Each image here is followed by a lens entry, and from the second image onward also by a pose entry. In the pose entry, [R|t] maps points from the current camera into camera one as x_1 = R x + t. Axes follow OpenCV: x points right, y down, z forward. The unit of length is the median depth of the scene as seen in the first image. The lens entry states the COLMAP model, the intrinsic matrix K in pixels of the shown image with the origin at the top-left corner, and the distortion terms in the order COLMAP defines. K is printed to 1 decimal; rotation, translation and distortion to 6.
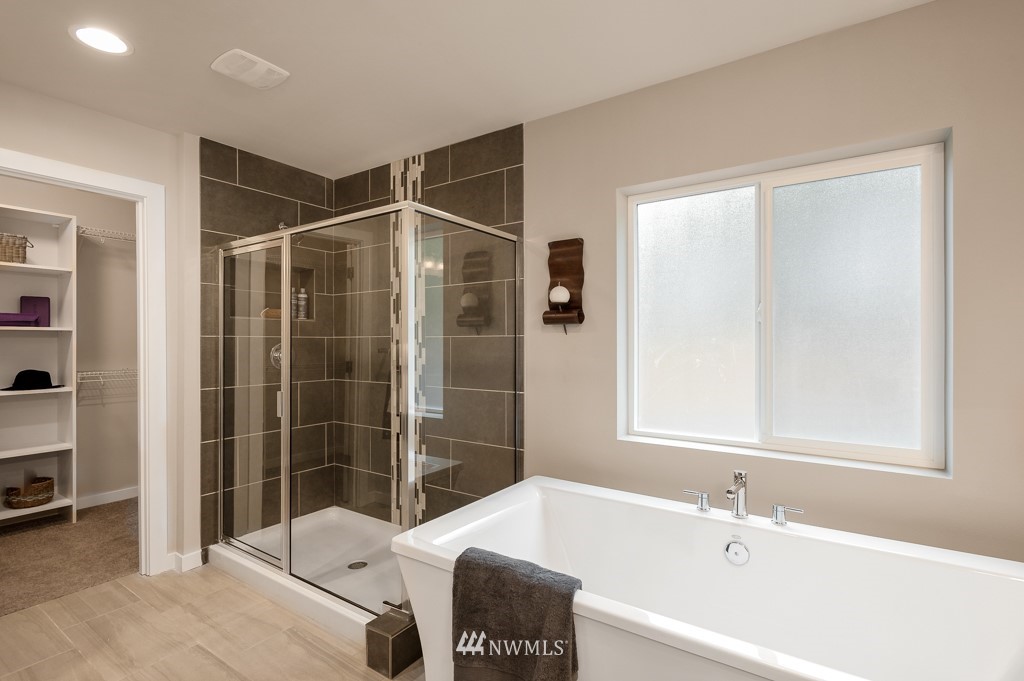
lens RADIAL K [[485.5, 0, 507.7], [0, 485.5, 343.5], [0, 0, 1]] dist [-0.000110, 0.001087]
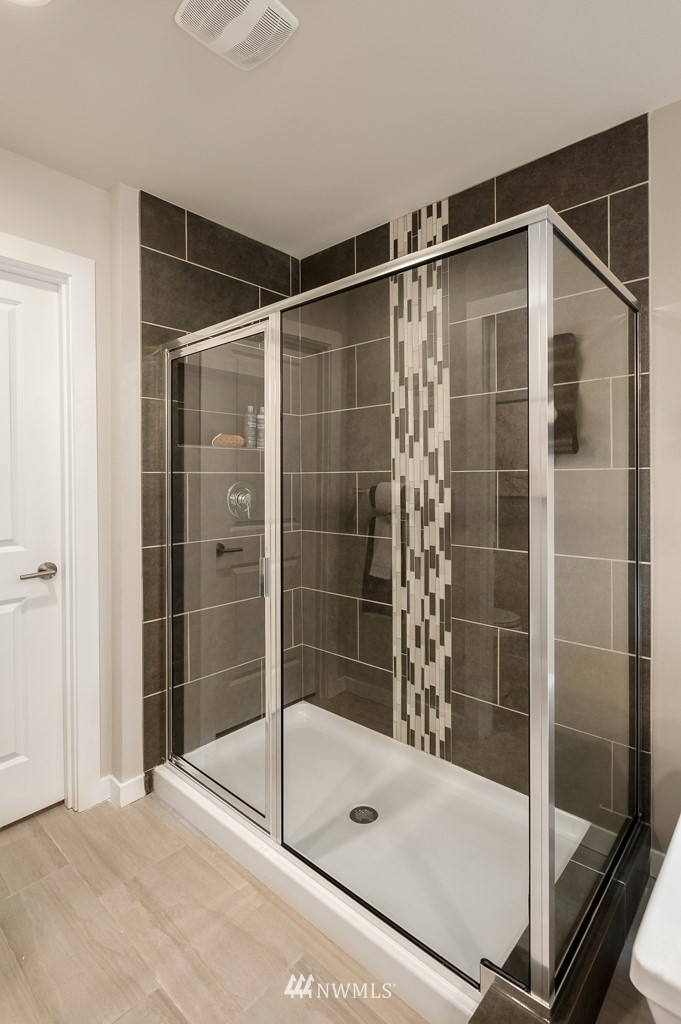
lens RADIAL K [[485.5, 0, 325.8], [0, 485.5, 478.7], [0, 0, 1]] dist [-0.000110, 0.001087]
pose [[0.990187, -0.004525, -0.139675, -0.263908], [0.004652, 0.999989, 0.000584, -0.005223], [0.139671, -0.001228, 0.990197, 0.331274]]
